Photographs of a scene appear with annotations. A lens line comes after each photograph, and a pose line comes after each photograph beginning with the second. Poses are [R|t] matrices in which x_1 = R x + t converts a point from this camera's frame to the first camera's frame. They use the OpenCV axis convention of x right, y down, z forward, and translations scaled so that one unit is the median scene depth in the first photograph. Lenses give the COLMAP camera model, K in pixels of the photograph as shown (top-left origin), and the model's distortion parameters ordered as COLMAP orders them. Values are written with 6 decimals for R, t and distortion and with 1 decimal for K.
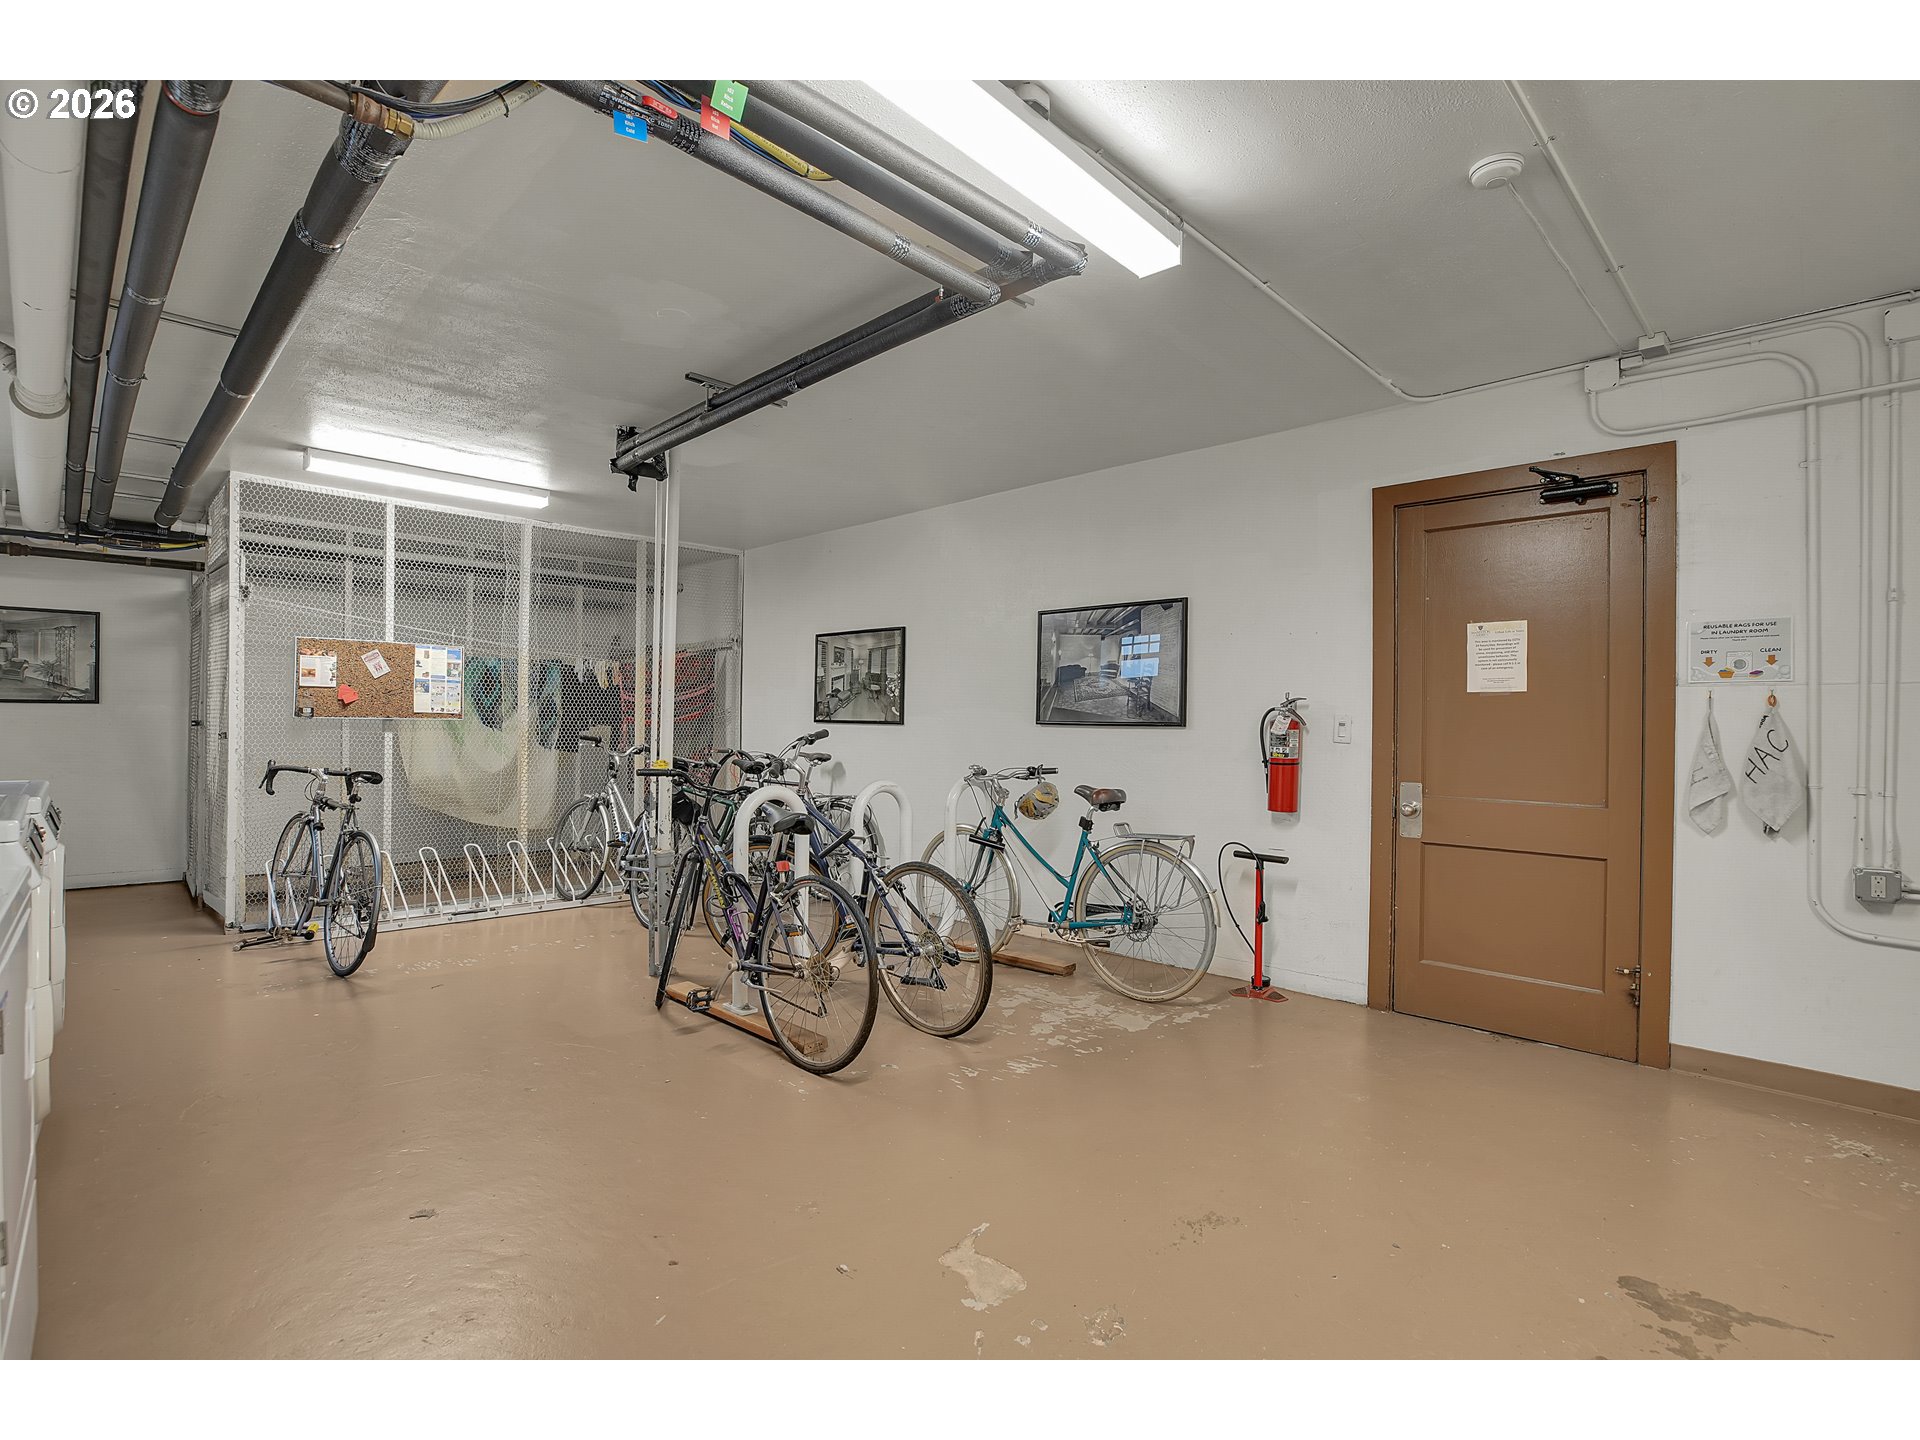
lens RADIAL K [[892.8, 0, 964.9], [0, 892.8, 725.2], [0, 0, 1]] dist [-0.039654, 0.006894]
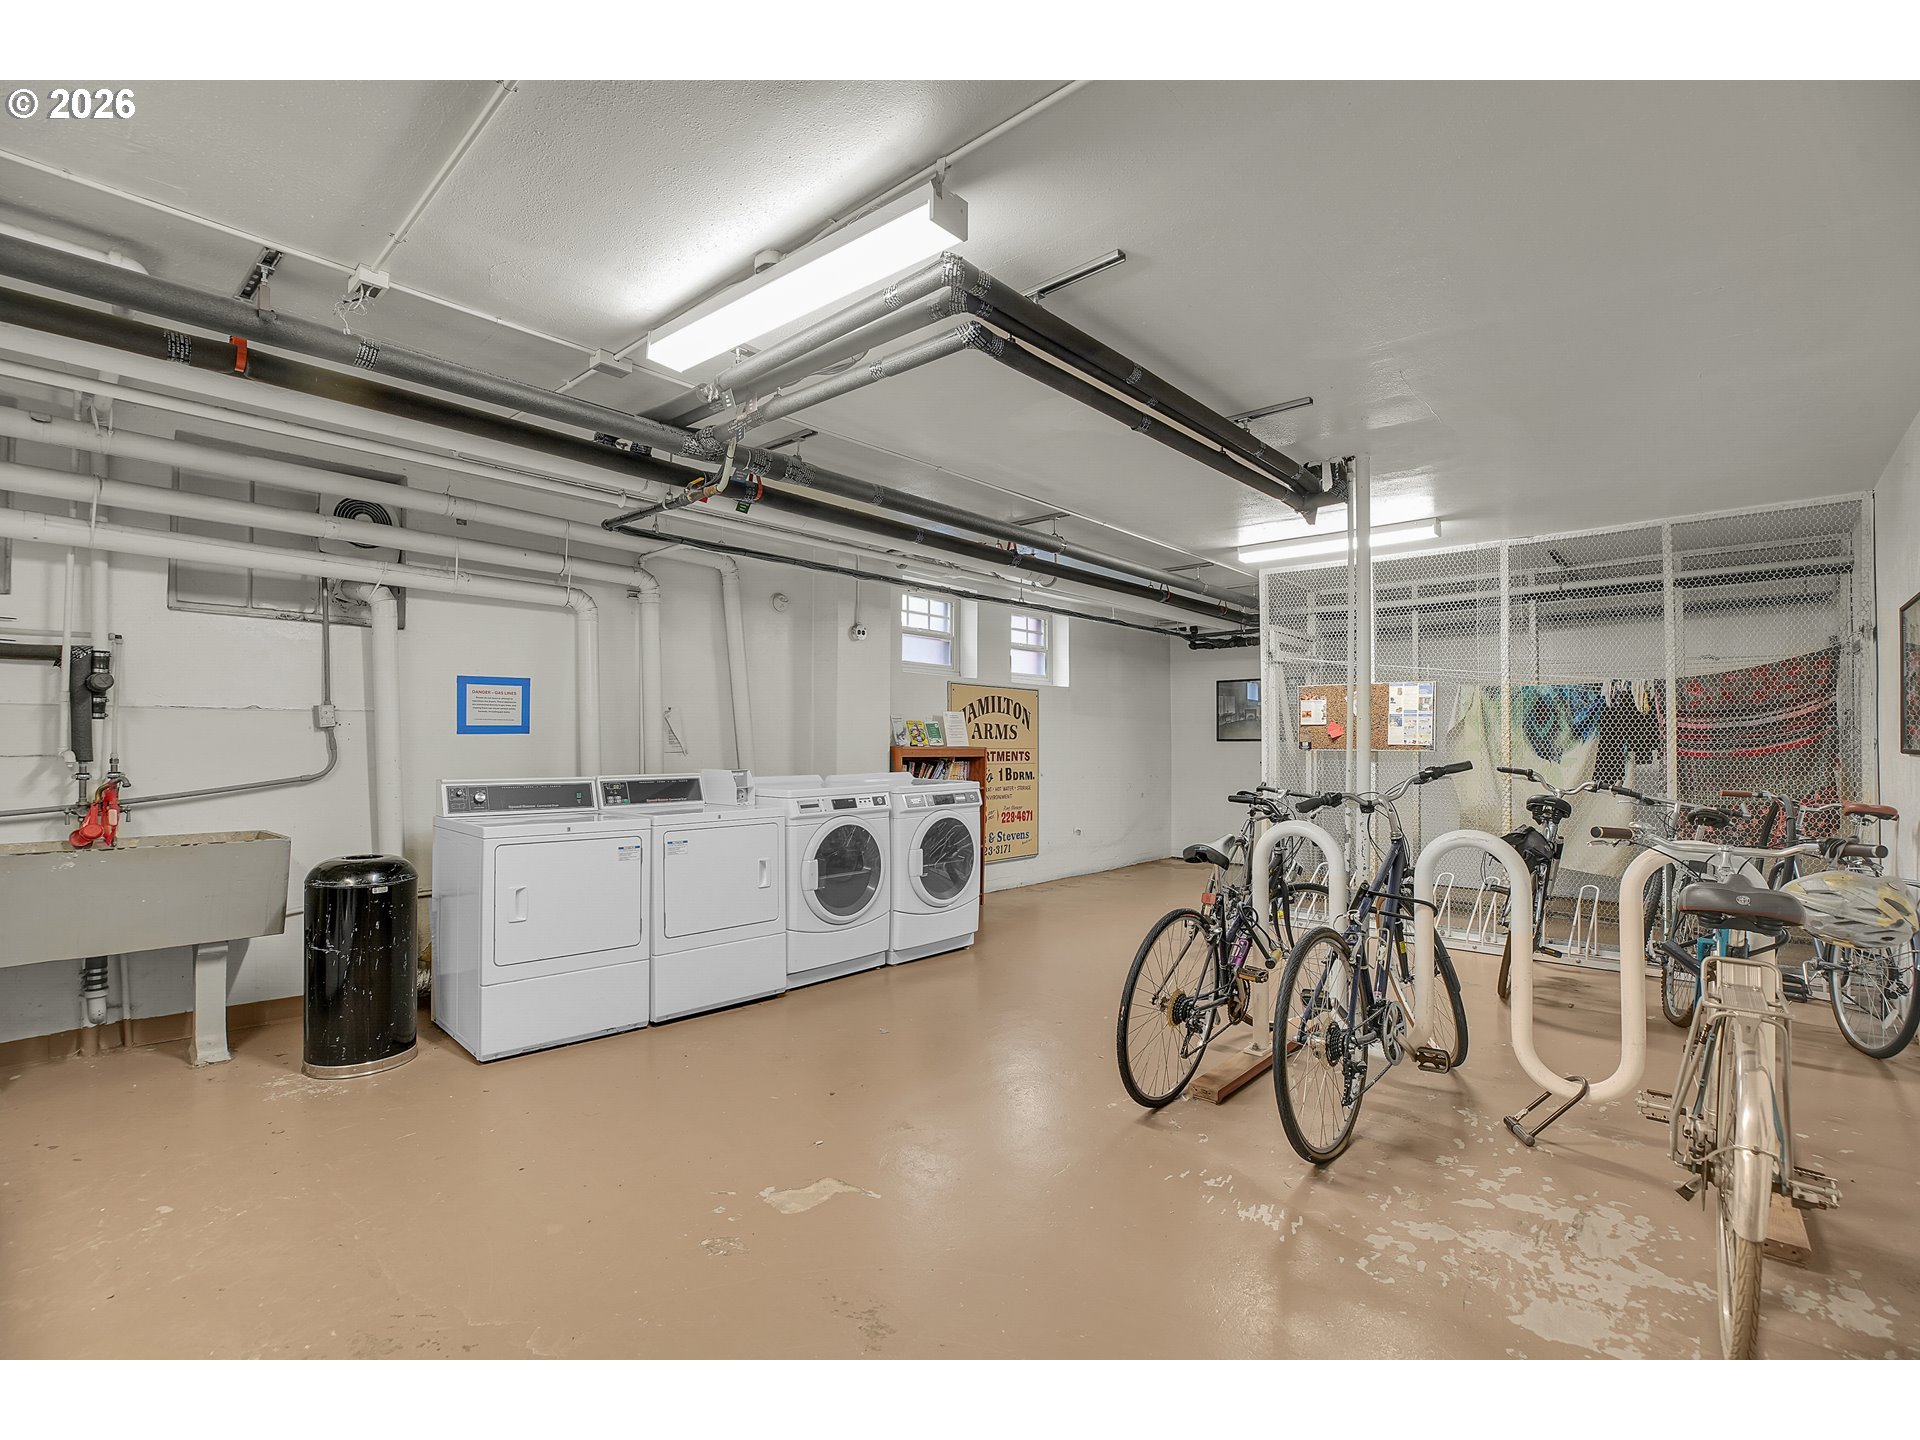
lens RADIAL K [[892.8, 0, 964.5], [0, 892.8, 726.3], [0, 0, 1]] dist [-0.039654, 0.006894]
pose [[0.044428, -0.034039, -0.998432, 0.484759], [-0.007235, 0.999382, -0.034394, 0.004667], [0.998986, 0.008752, 0.044155, 0.440162]]
